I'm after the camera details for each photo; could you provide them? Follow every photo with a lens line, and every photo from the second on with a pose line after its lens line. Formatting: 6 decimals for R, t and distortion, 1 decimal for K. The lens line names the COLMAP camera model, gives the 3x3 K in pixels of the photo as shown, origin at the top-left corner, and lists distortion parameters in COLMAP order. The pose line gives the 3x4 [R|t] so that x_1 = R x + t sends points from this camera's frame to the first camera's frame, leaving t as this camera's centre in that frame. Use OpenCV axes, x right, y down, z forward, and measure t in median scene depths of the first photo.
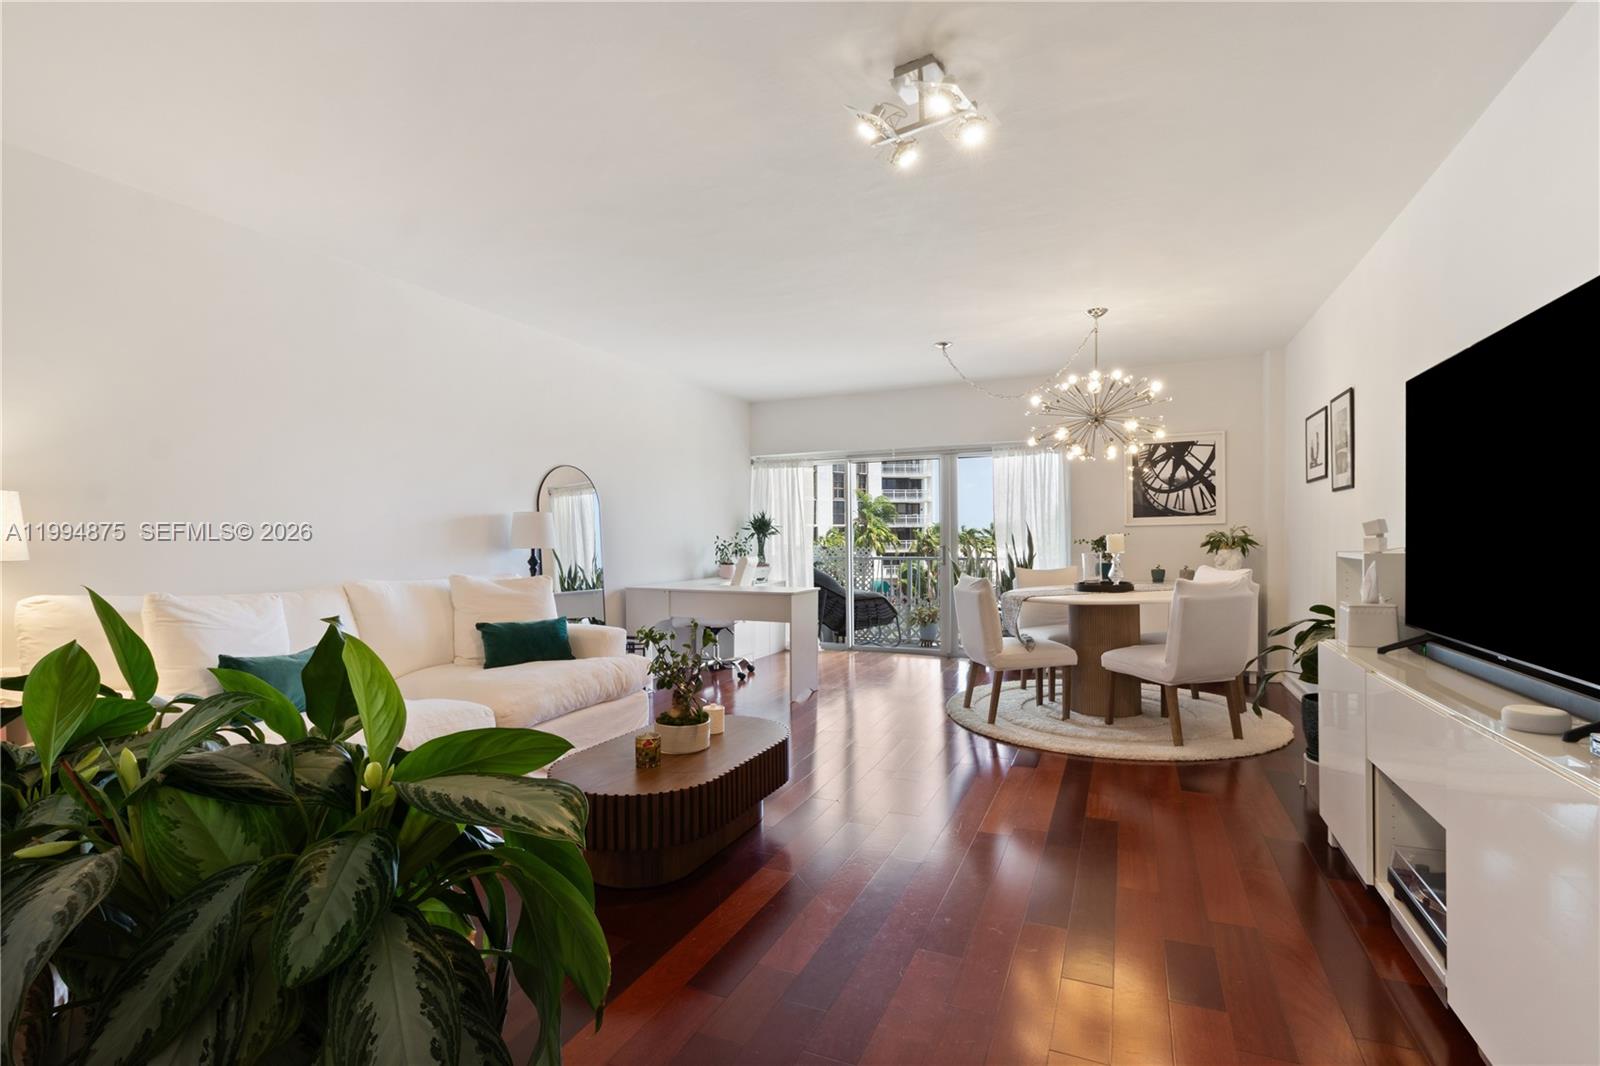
lens RADIAL K [[767.3, 0, 800.0], [0, 767.3, 533.0], [0, 0, 1]] dist [0.002366, 0.000165]
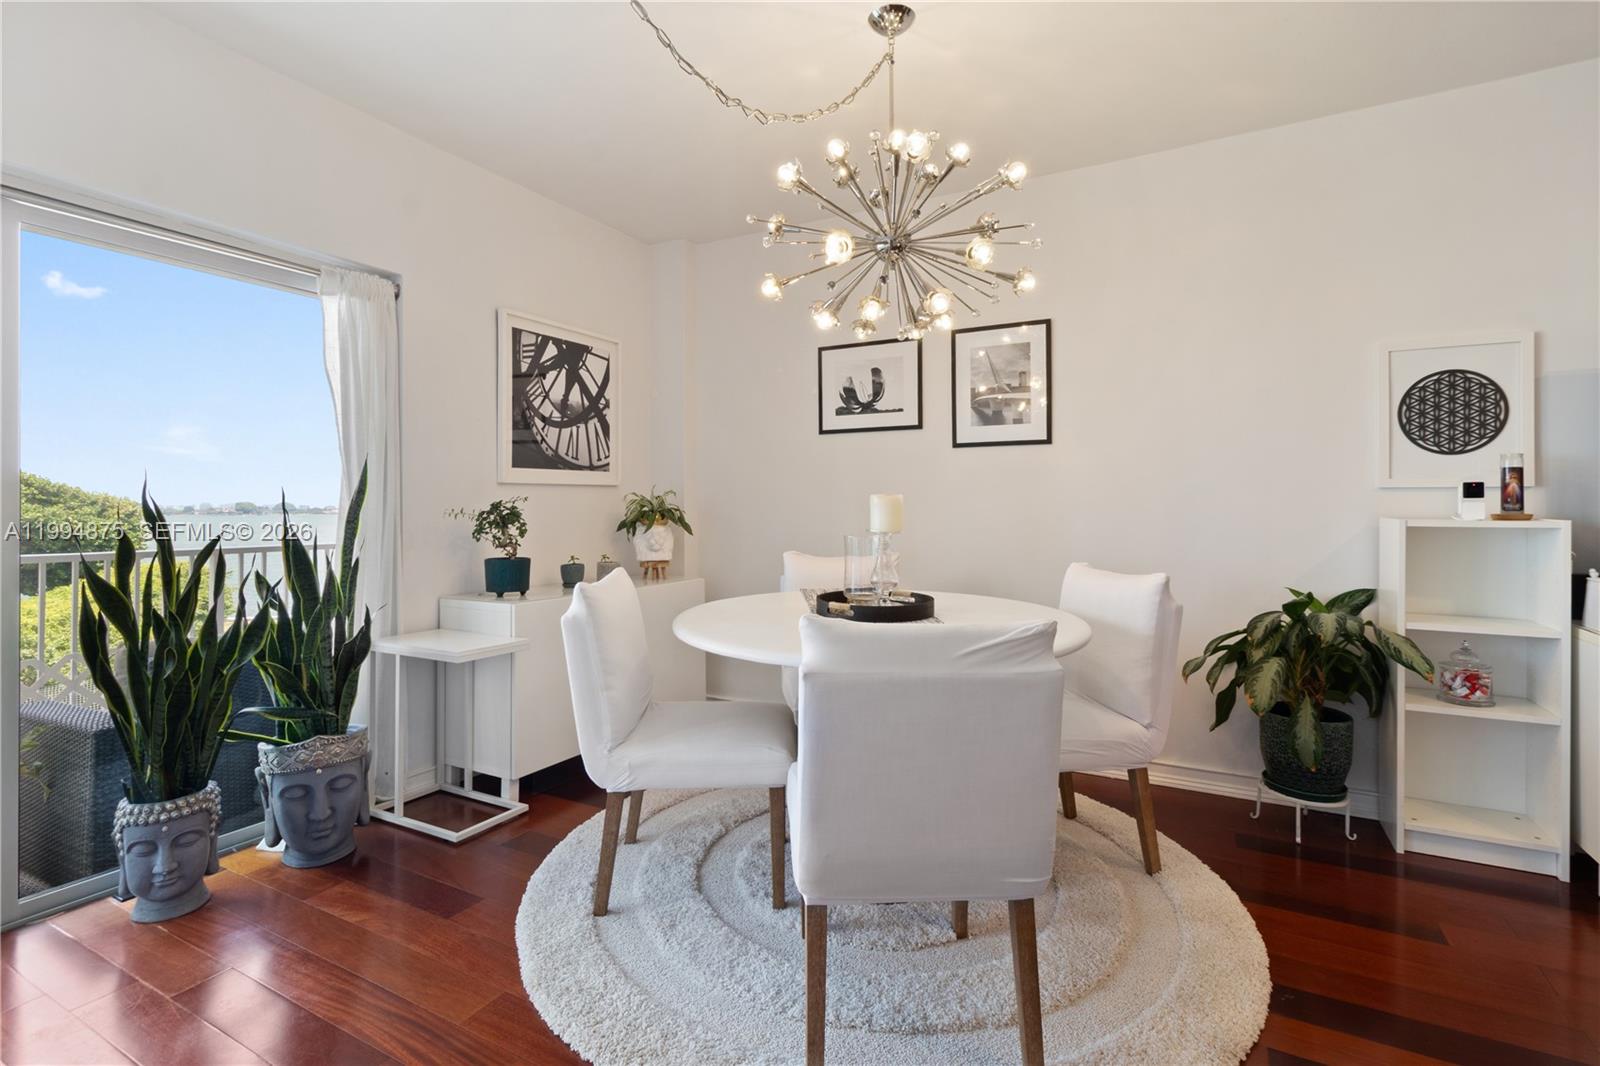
lens RADIAL K [[748.3, 0, 805.5], [0, 748.3, 514.2], [0, 0, 1]] dist [-0.000033, -0.000019]
pose [[0.087652, 0.002304, 0.996149, -0.054113], [-0.006367, 0.999978, -0.001752, 0.011603], [-0.996131, -0.006189, 0.087665, 0.778720]]
